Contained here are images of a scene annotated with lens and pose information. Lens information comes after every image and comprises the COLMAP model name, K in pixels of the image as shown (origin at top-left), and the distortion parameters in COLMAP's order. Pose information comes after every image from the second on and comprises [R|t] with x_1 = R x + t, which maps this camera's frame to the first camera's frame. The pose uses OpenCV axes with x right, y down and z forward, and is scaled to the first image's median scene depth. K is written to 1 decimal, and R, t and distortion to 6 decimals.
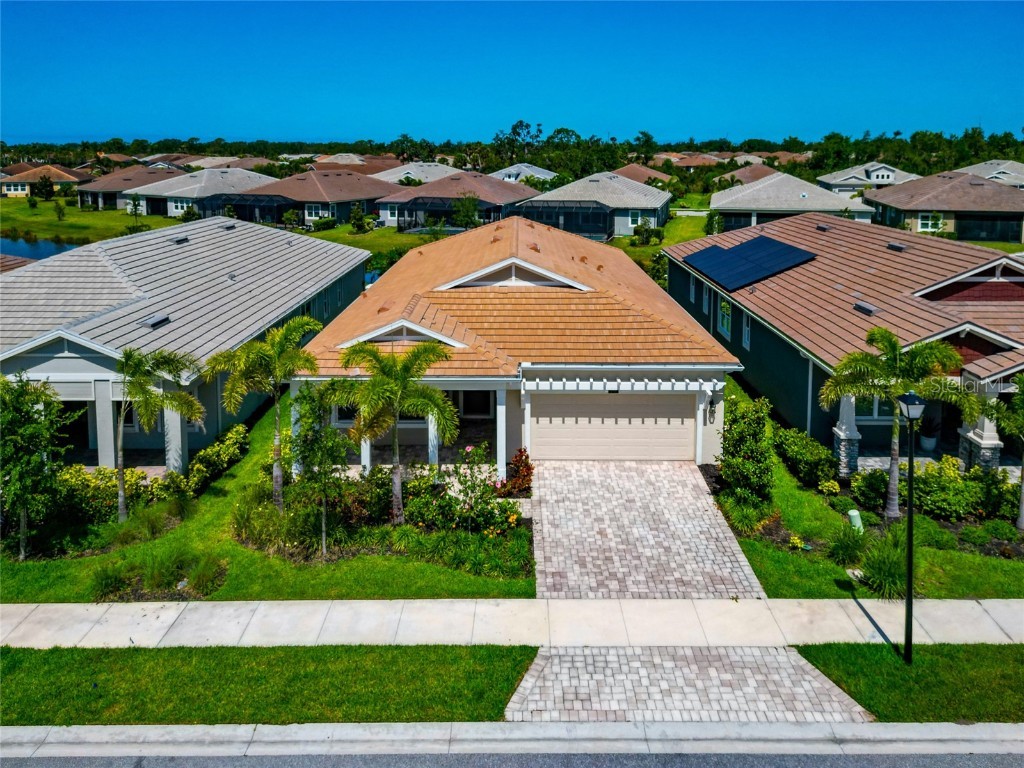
lens RADIAL K [[732.5, 0, 516.0], [0, 732.5, 383.3], [0, 0, 1]] dist [0.071399, -0.065889]
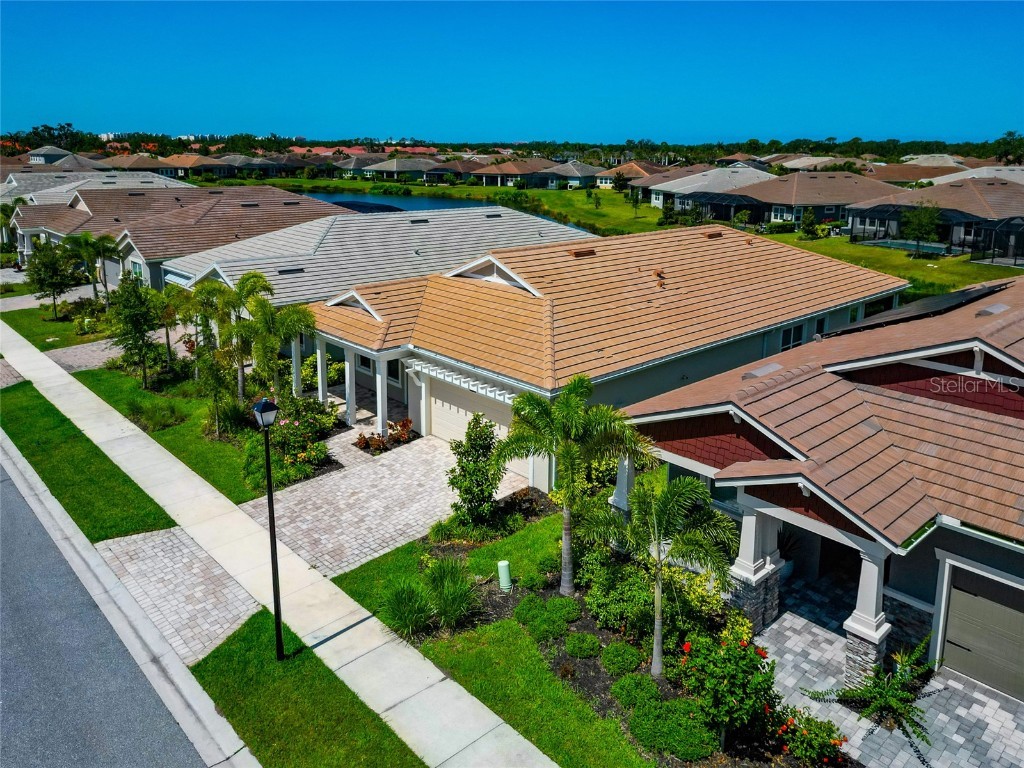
lens RADIAL K [[732.5, 0, 516.0], [0, 732.5, 383.3], [0, 0, 1]] dist [0.071399, -0.065889]
pose [[0.684678, 0.232119, -0.690895, 0.806151], [-0.231710, 0.968074, 0.095617, -0.100128], [0.691032, 0.094621, 0.716604, 0.264779]]
